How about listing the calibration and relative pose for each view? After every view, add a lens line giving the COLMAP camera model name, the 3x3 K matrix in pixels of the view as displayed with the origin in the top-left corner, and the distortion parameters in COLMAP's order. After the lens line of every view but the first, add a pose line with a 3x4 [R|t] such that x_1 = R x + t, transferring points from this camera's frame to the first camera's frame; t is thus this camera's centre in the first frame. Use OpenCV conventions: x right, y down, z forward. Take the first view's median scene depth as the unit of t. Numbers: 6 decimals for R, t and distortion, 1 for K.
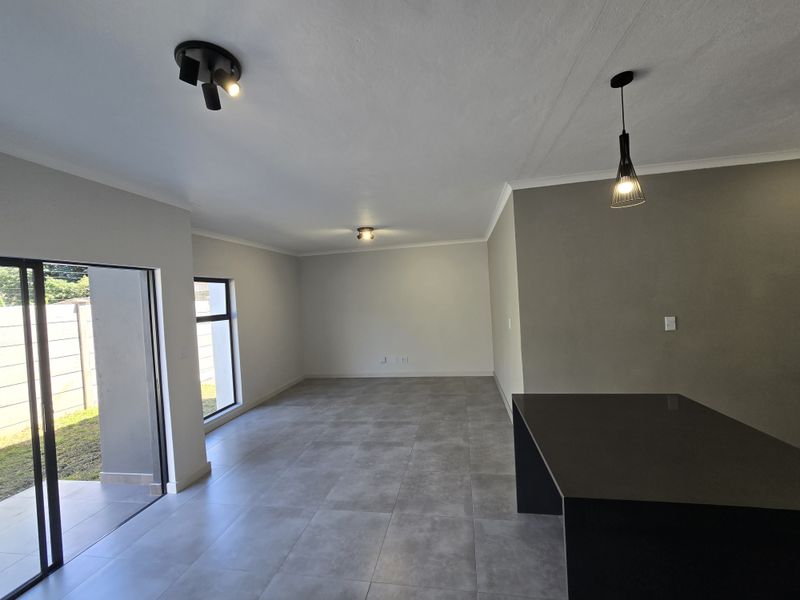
lens RADIAL K [[329.0, 0, 402.5], [0, 329.0, 301.8], [0, 0, 1]] dist [-0.001669, 0.000517]
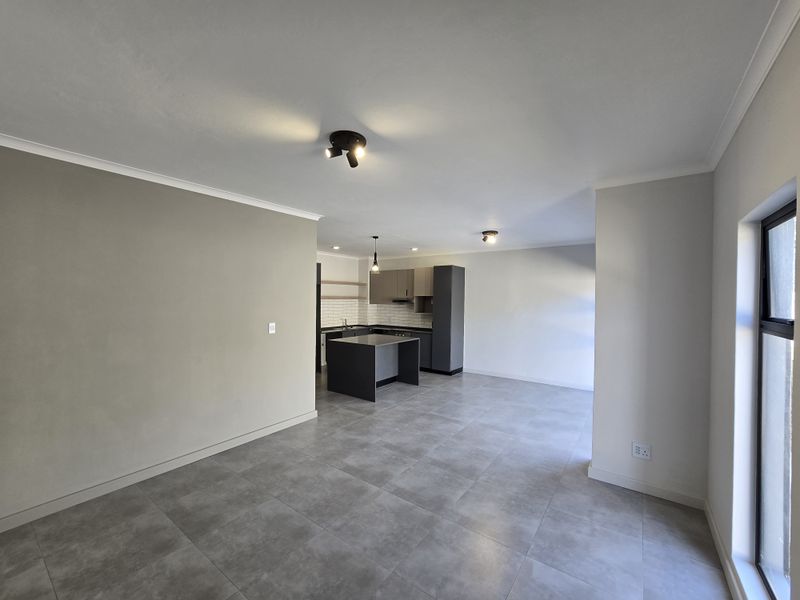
lens RADIAL K [[329.0, 0, 402.5], [0, 329.0, 301.8], [0, 0, 1]] dist [-0.001669, 0.000517]
pose [[-0.897406, 0.043369, 0.439069, -0.400901], [0.048633, 0.998816, 0.000743, 0.005201], [-0.438517, 0.022020, -0.898453, 1.493474]]
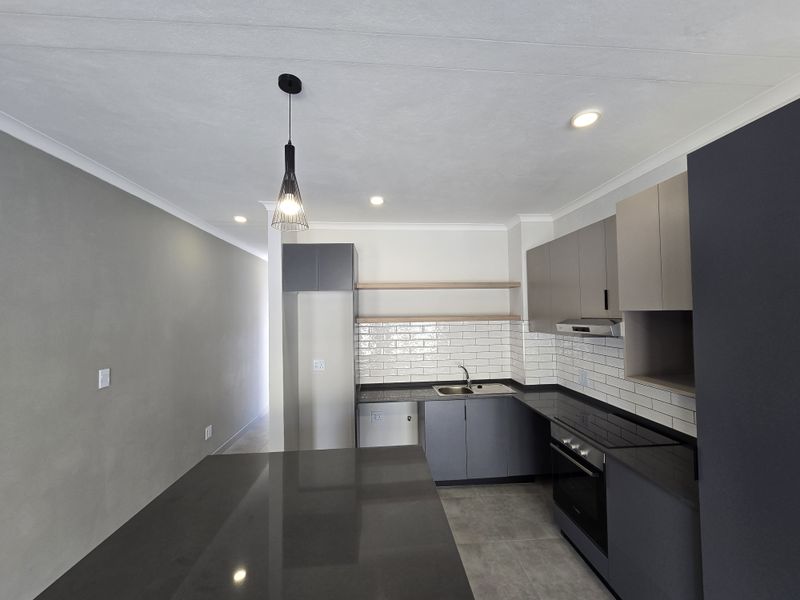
lens RADIAL K [[329.0, 0, 402.5], [0, 329.0, 301.8], [0, 0, 1]] dist [-0.001669, 0.000517]
pose [[-0.250246, 0.091385, 0.963860, -0.067291], [0.046530, 0.995520, -0.082307, -0.010107], [-0.967064, 0.024251, -0.253377, 0.355092]]
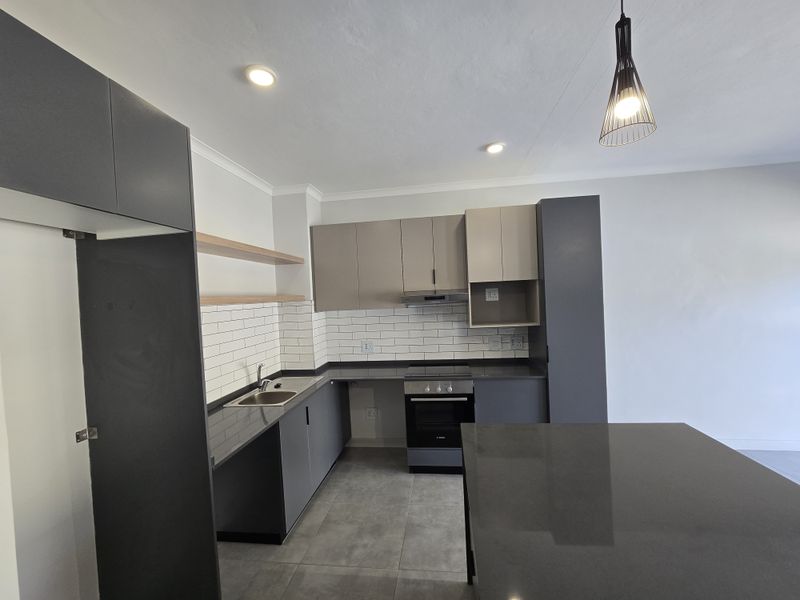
lens RADIAL K [[328.0, 0, 402.8], [0, 328.0, 301.6], [0, 0, 1]] dist [-0.001548, -0.000045]
pose [[-0.994169, 0.103044, -0.031784, 0.425413], [0.101765, 0.994022, 0.039545, -0.021974], [0.035669, 0.036080, -0.998712, 0.601265]]
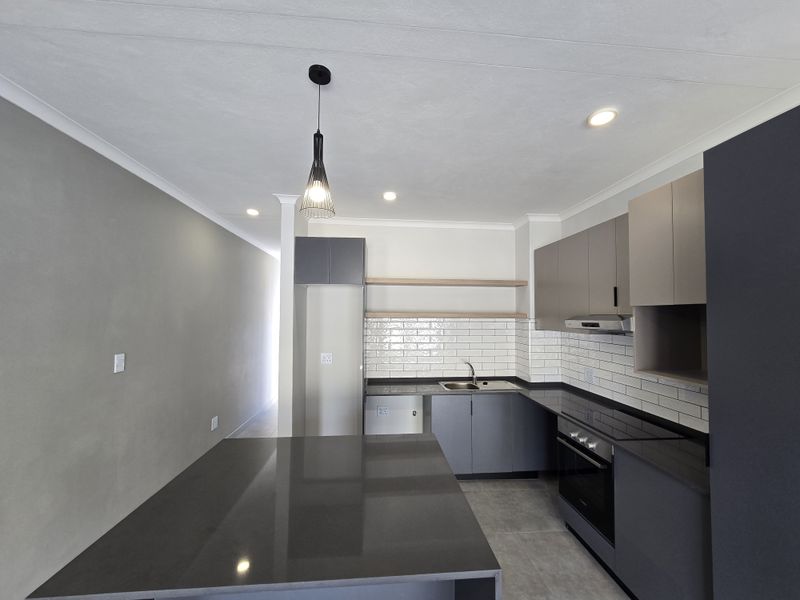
lens RADIAL K [[328.0, 0, 402.8], [0, 328.0, 301.6], [0, 0, 1]] dist [-0.001548, -0.000045]
pose [[-0.256593, 0.091965, 0.962134, -0.067372], [0.024171, 0.995762, -0.088733, 0.004810], [-0.966217, 0.000487, -0.257729, 0.378990]]
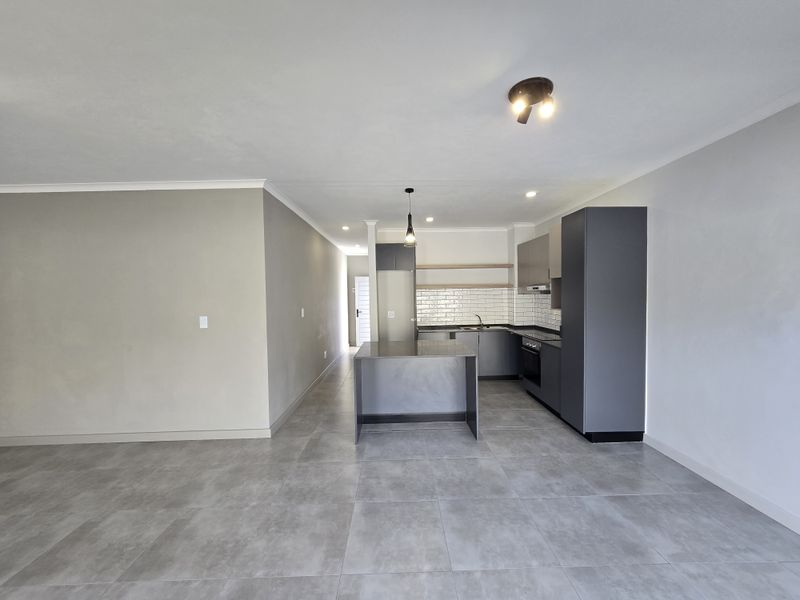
lens RADIAL K [[328.0, 0, 402.8], [0, 328.0, 301.6], [0, 0, 1]] dist [-0.001548, -0.000045]
pose [[-0.192219, 0.031016, 0.980862, -0.555772], [0.045498, 0.998707, -0.022664, 0.047480], [-0.980297, 0.040271, -0.193382, 0.563330]]
